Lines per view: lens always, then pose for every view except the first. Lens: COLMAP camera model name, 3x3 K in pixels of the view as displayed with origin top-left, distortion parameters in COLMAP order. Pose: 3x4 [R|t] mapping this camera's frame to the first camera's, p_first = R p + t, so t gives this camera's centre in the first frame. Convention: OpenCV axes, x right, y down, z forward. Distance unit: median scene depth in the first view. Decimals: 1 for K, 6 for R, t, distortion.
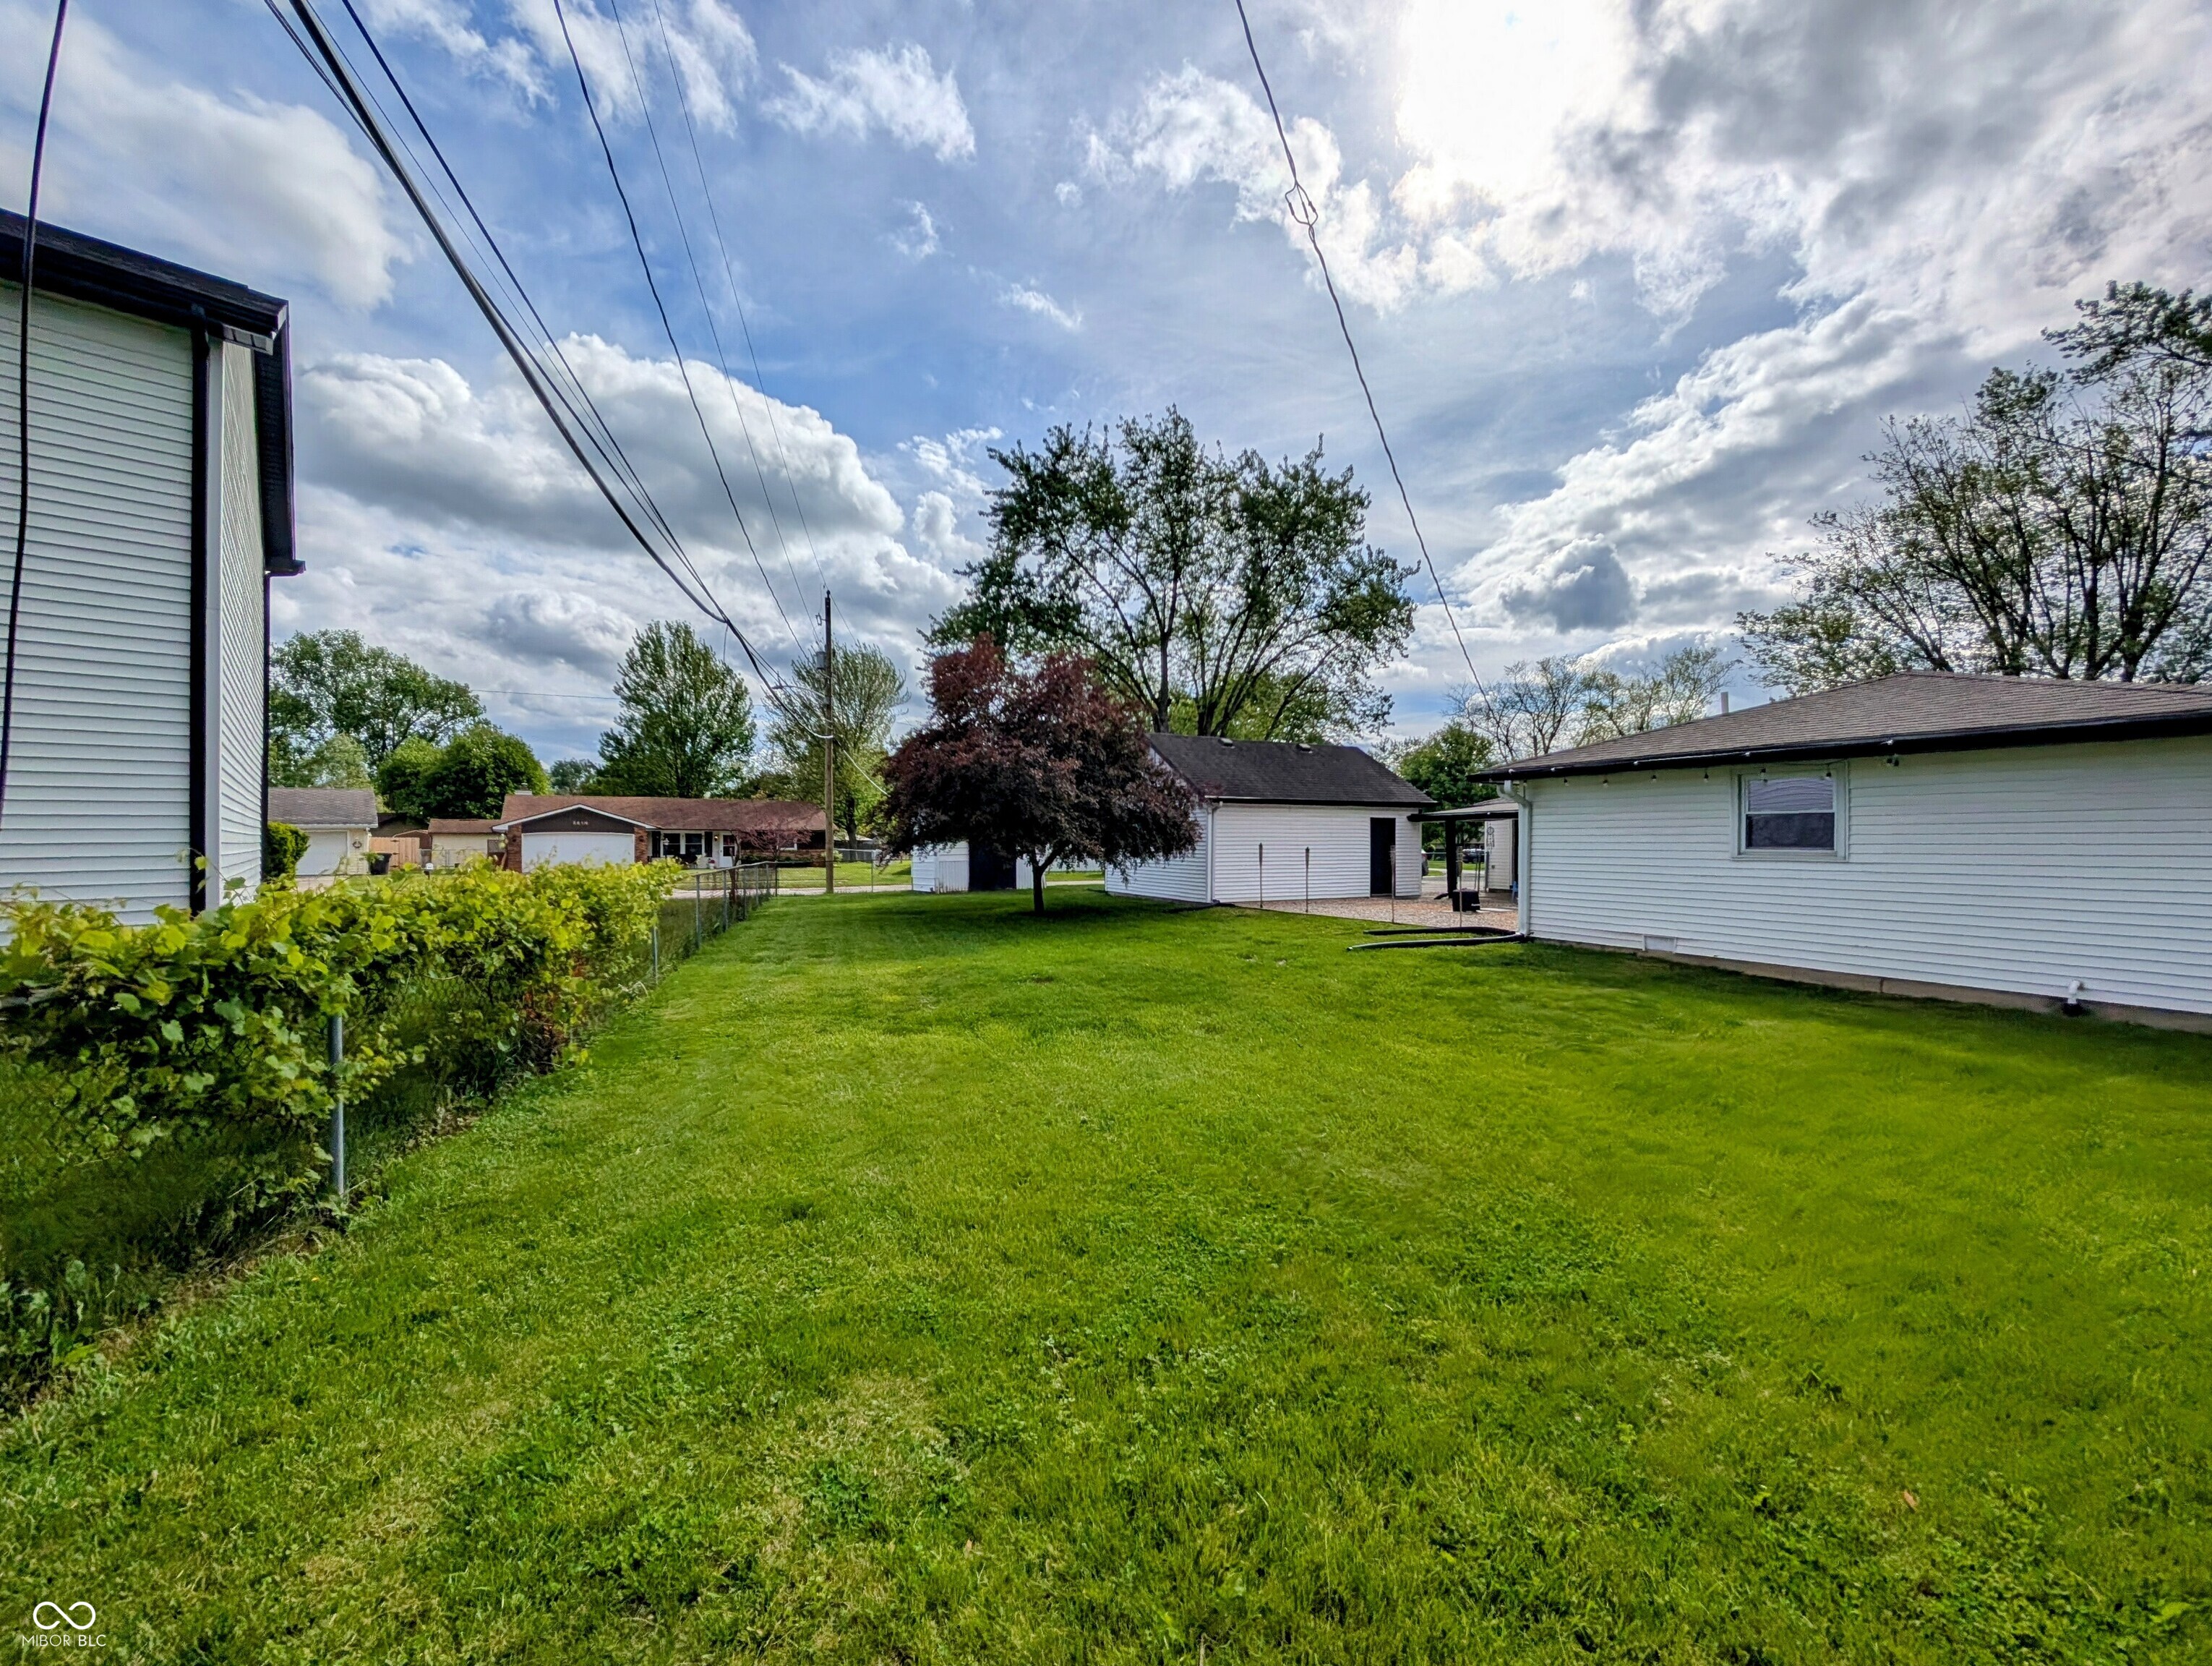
lens RADIAL K [[833.8, 0, 1111.0], [0, 833.8, 835.4], [0, 0, 1]] dist [0.000205, 0.000143]
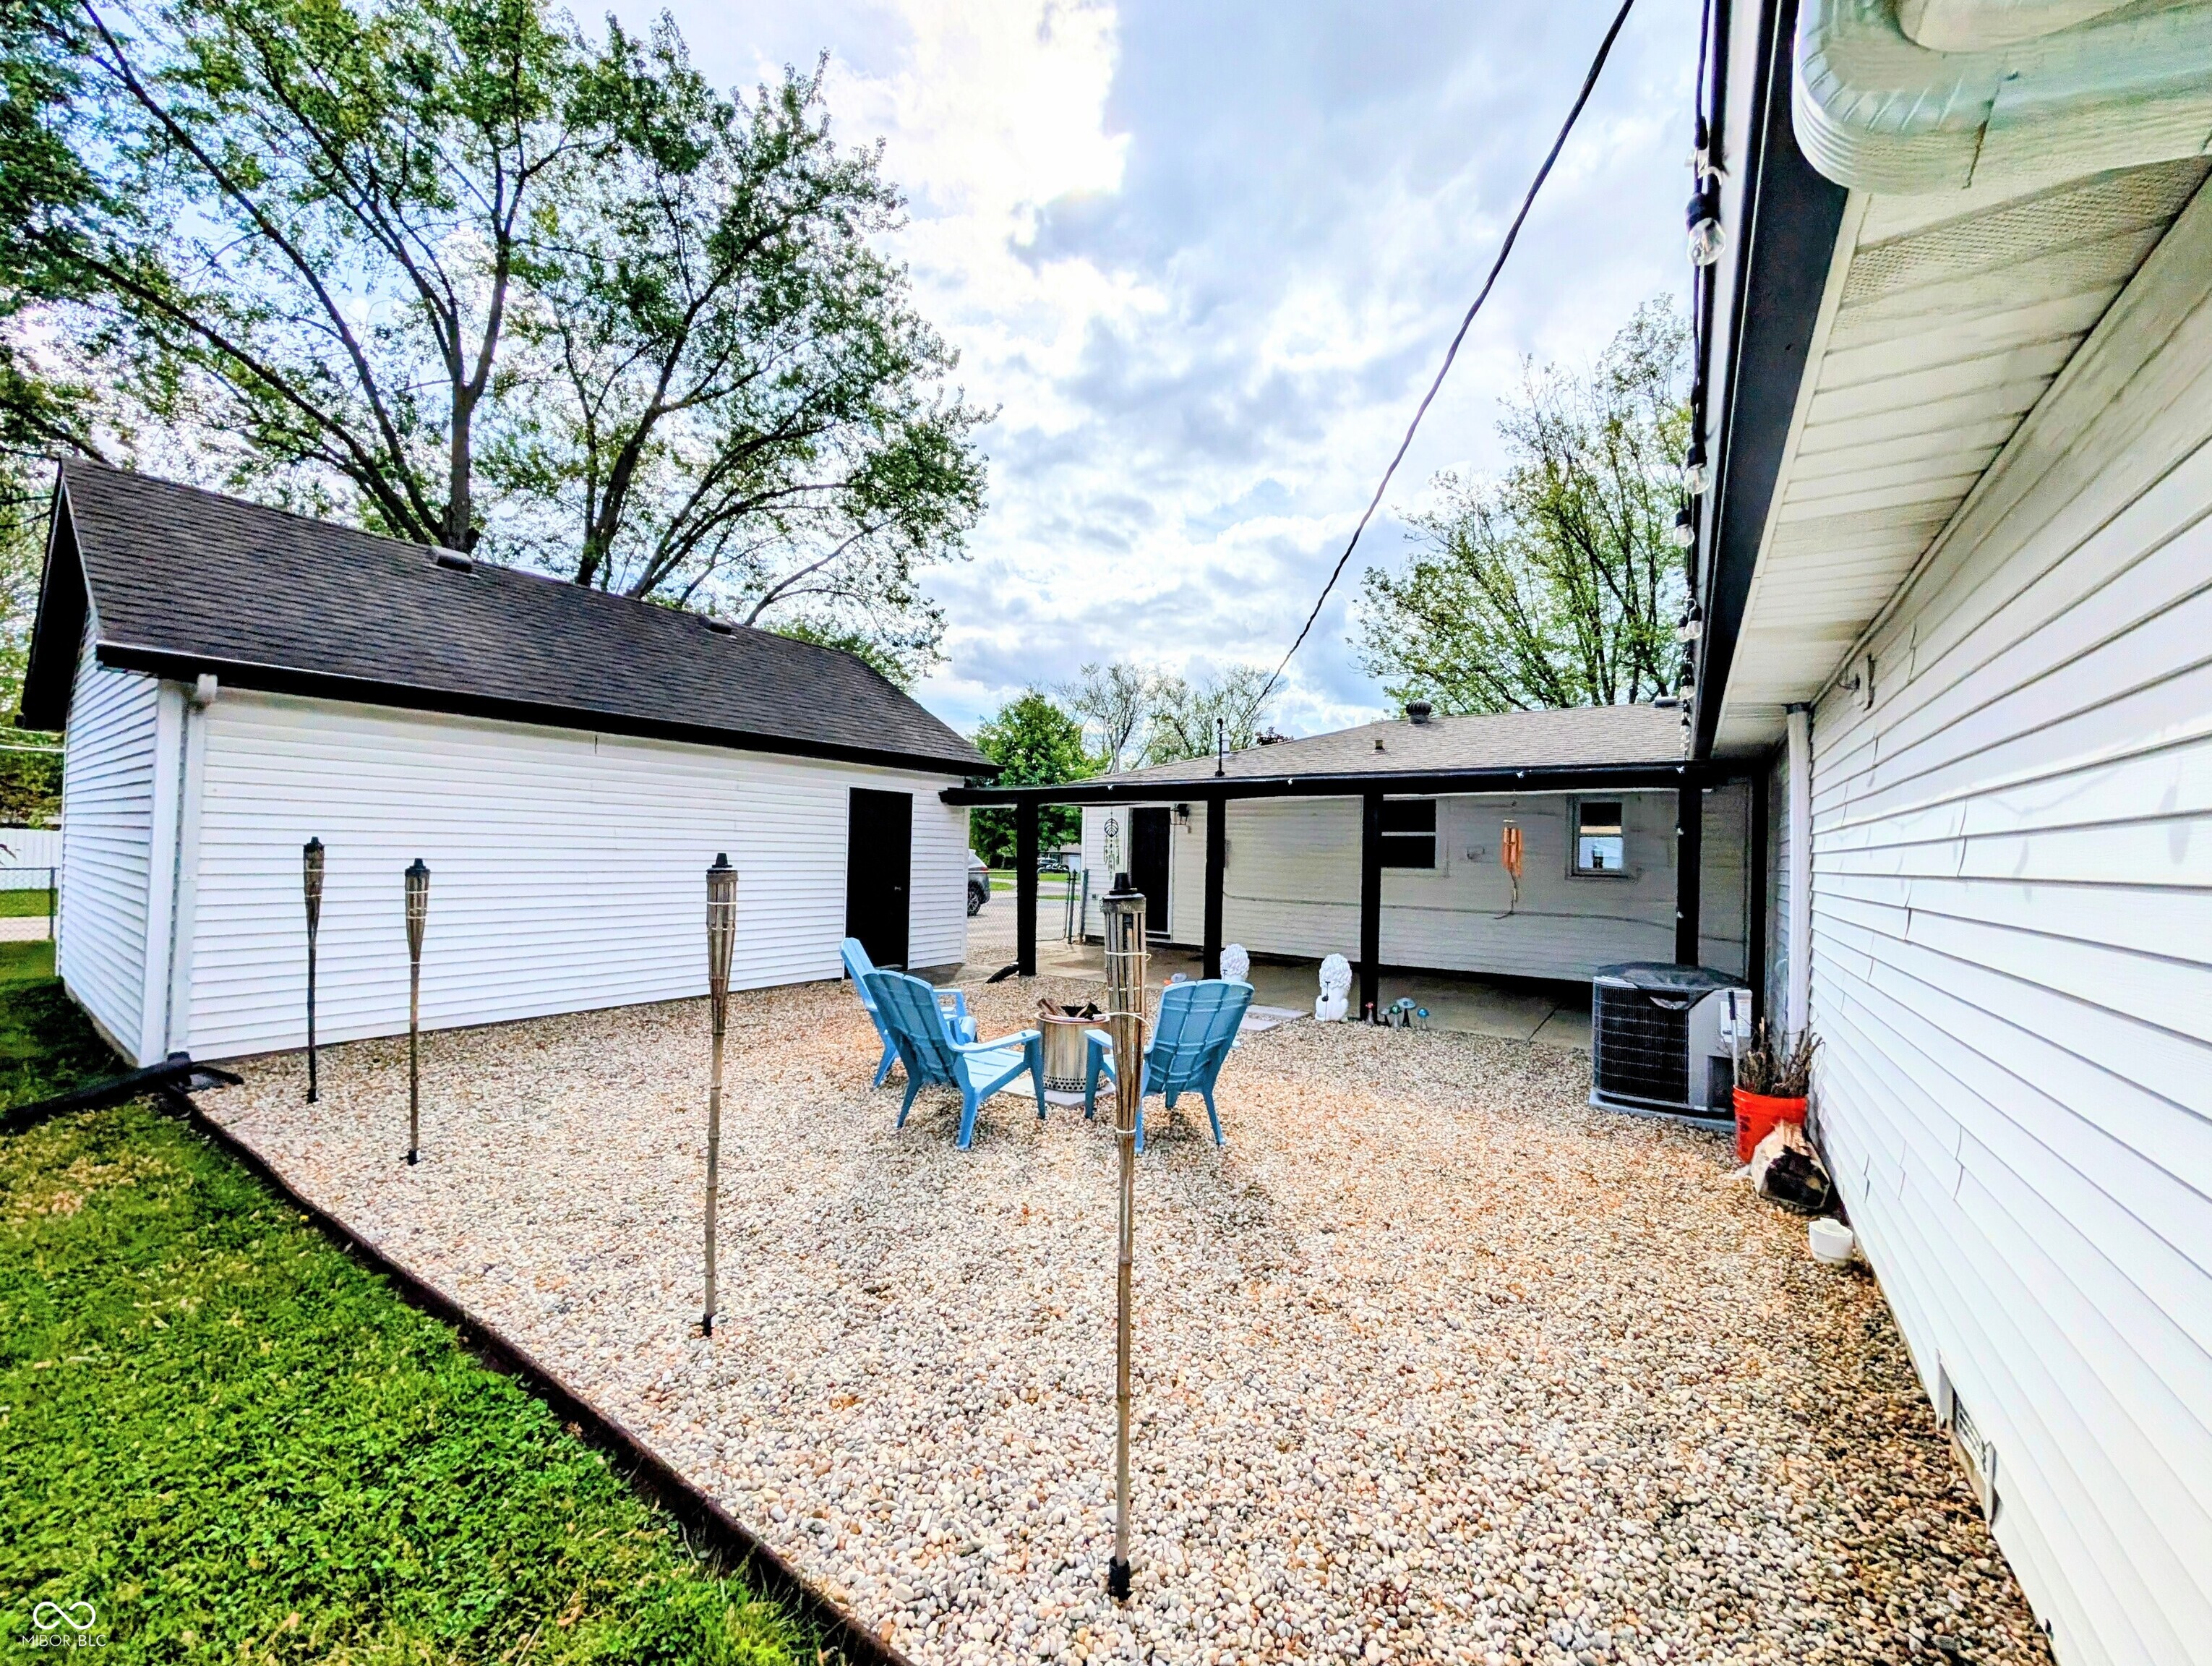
lens RADIAL K [[833.8, 0, 1111.0], [0, 833.8, 835.4], [0, 0, 1]] dist [0.000205, 0.000143]
pose [[0.877870, 0.032771, 0.477776, 0.116108], [-0.029090, 0.999463, -0.015104, 0.001430], [-0.478015, -0.000639, 0.878352, 0.298629]]
